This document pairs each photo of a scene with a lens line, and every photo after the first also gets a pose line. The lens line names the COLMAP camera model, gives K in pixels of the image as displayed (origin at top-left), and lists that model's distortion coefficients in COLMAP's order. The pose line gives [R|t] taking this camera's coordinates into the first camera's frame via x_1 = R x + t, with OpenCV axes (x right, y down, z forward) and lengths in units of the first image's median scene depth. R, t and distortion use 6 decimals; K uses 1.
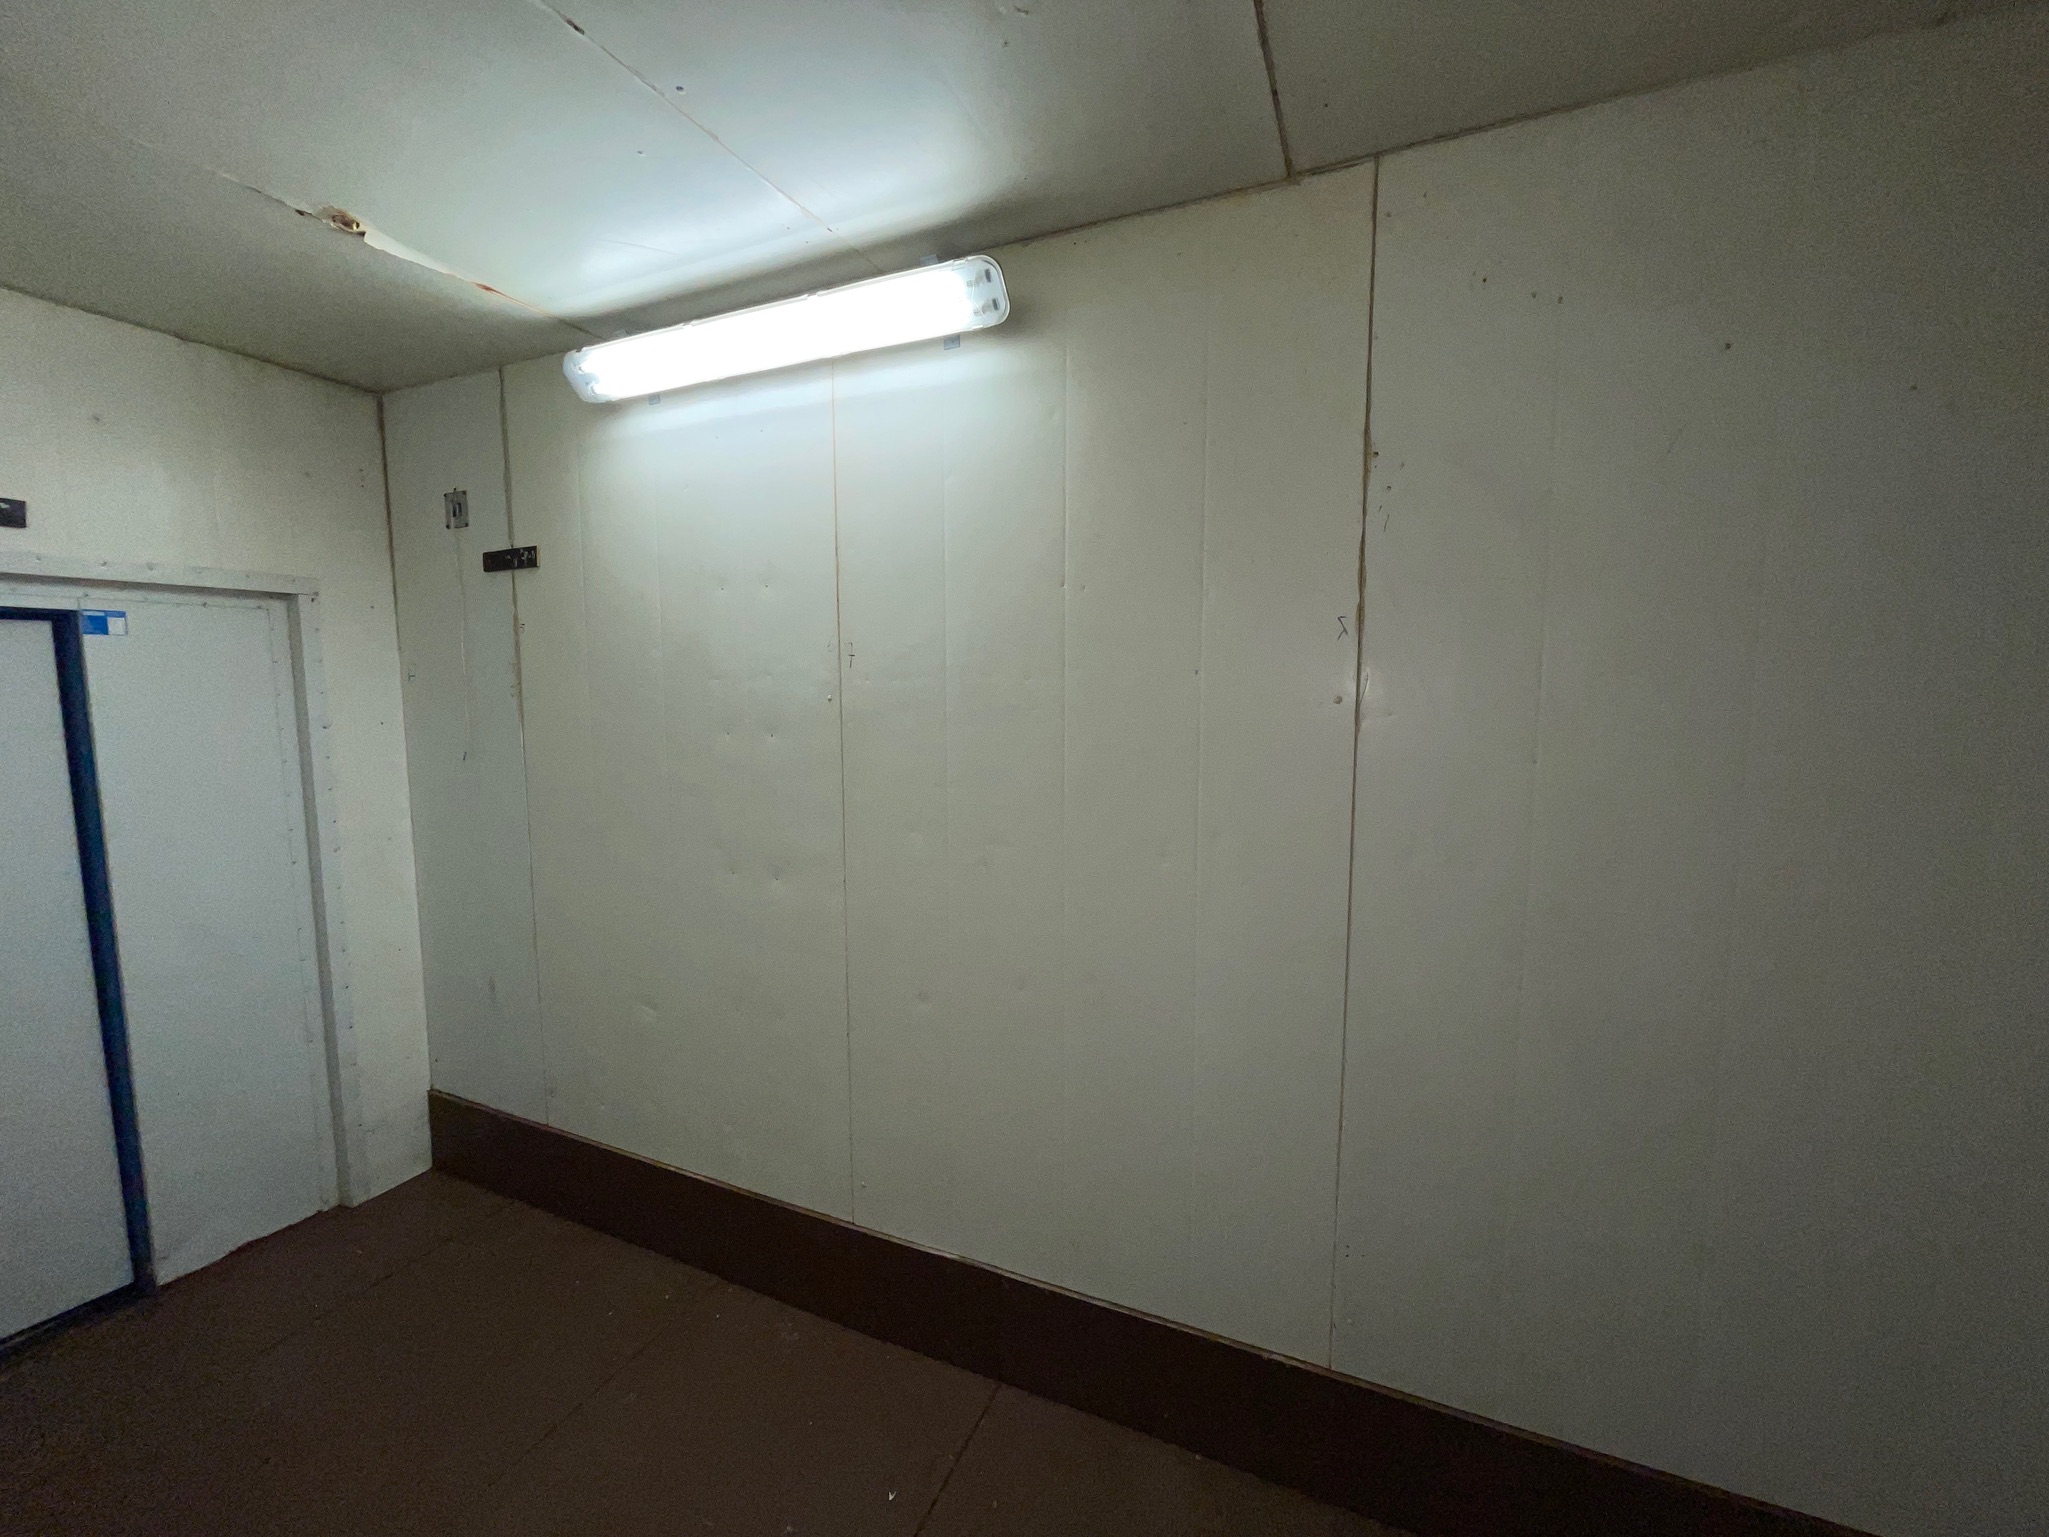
lens RADIAL K [[824.2, 0, 1036.5], [0, 824.2, 775.3], [0, 0, 1]] dist [-0.003133, -0.000562]
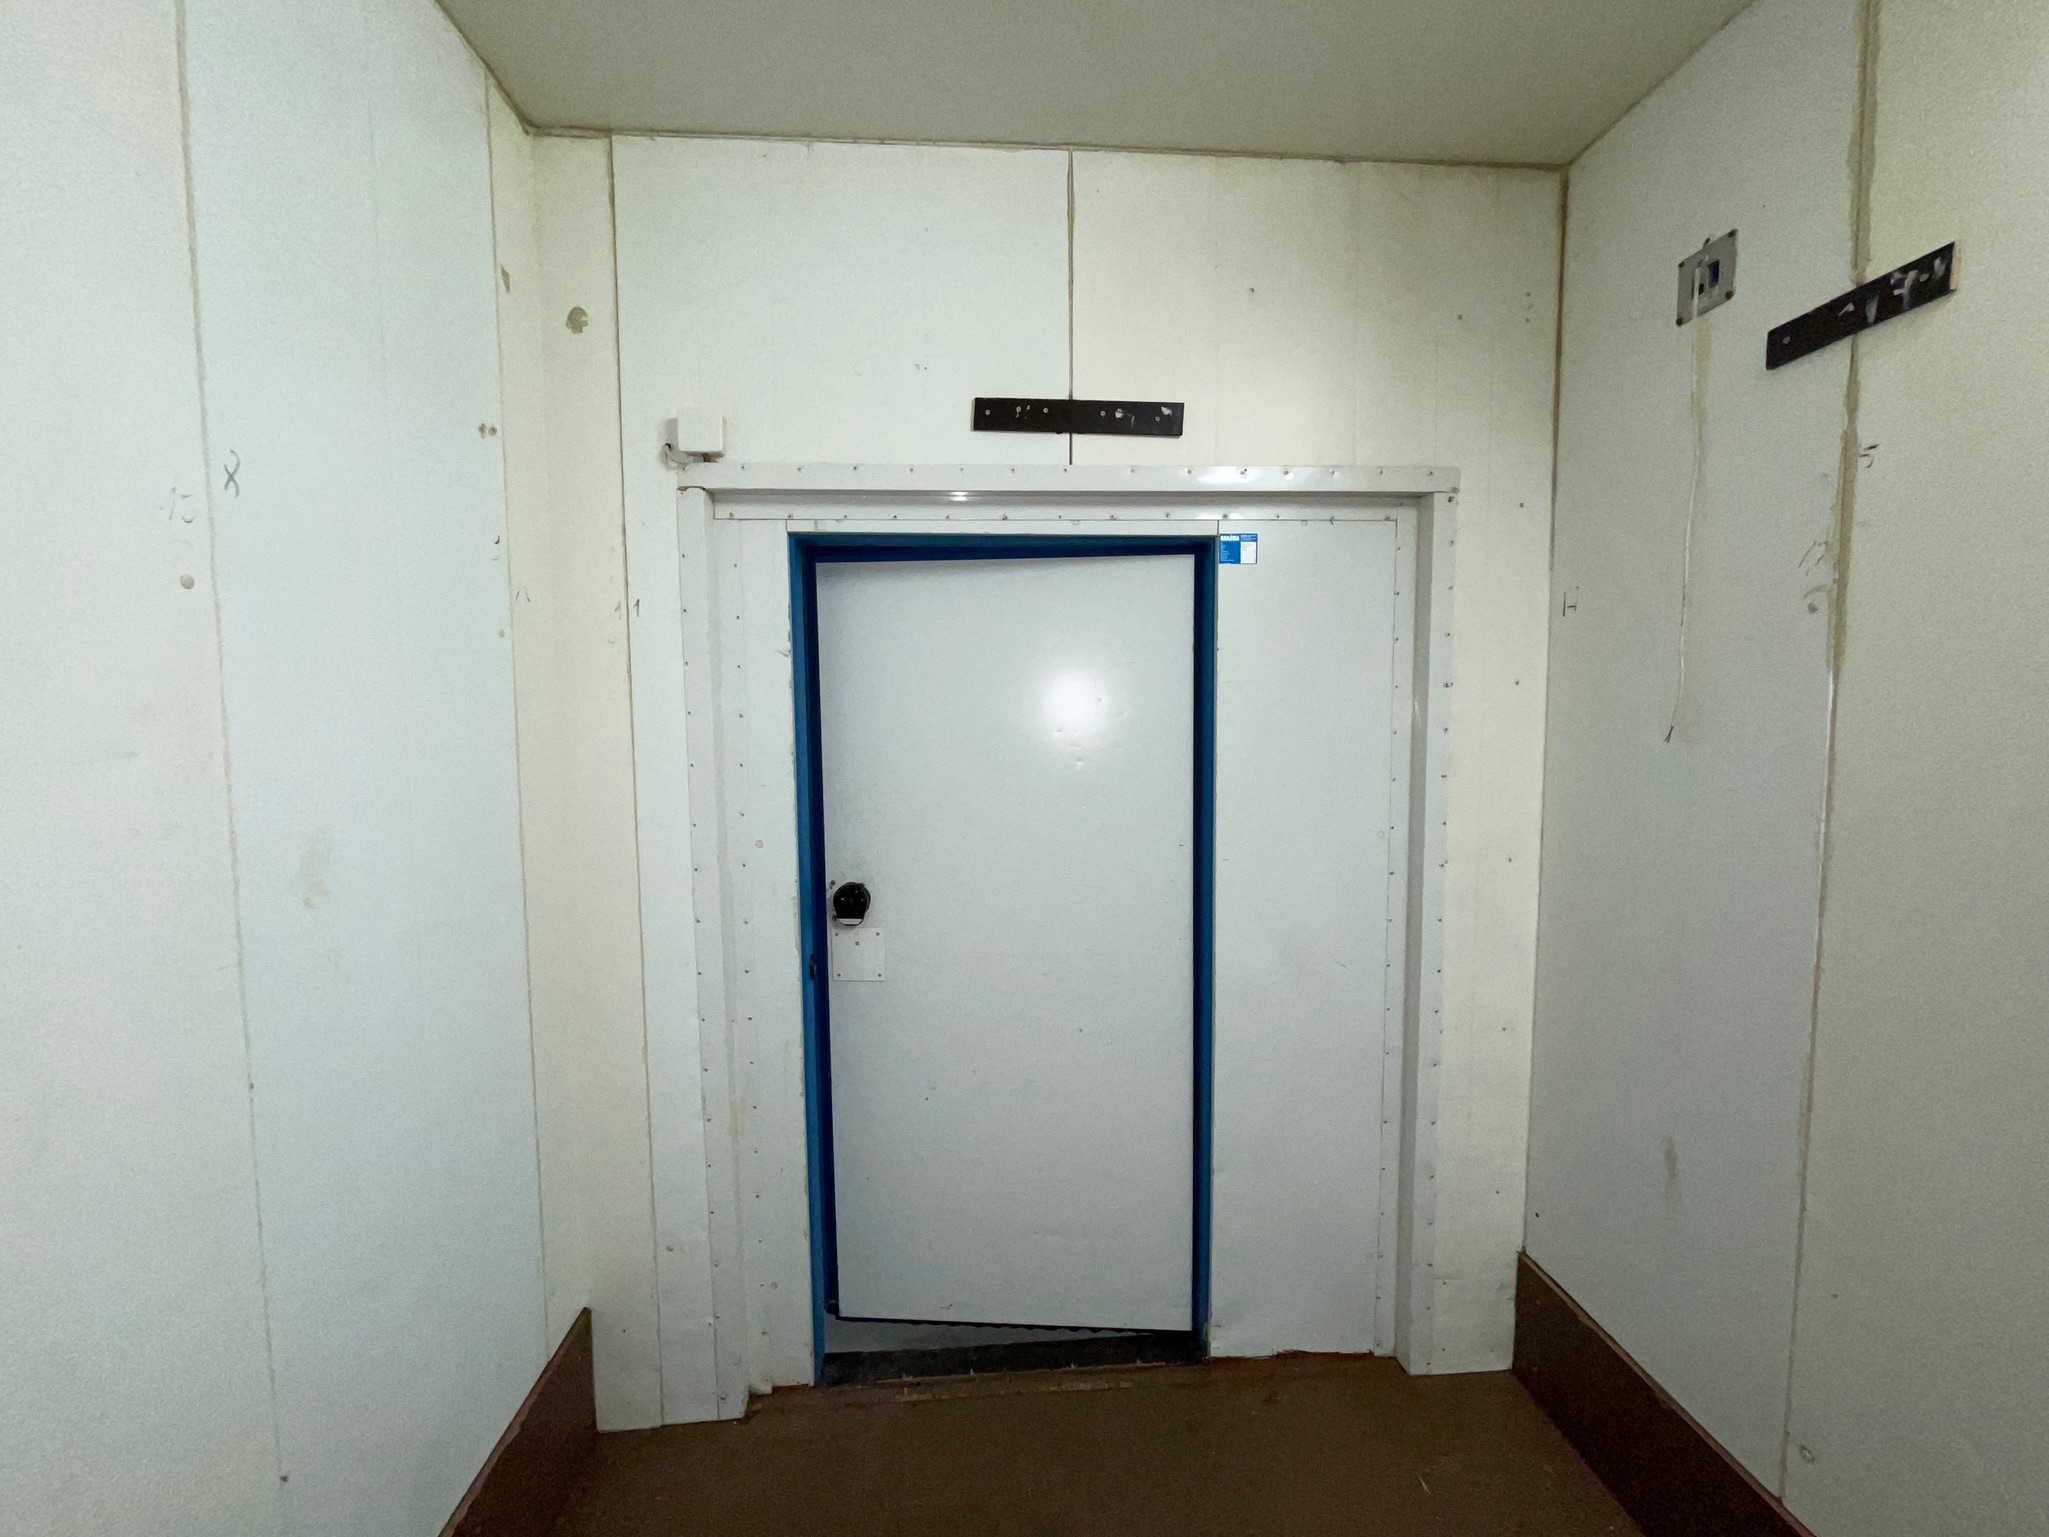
lens RADIAL K [[824.2, 0, 1031.9], [0, 824.2, 765.0], [0, 0, 1]] dist [-0.003133, -0.000562]
pose [[0.473392, 0.058126, -0.878932, -0.432440], [-0.081594, 0.996424, 0.021949, 0.020933], [0.877065, 0.061325, 0.476442, 0.382557]]
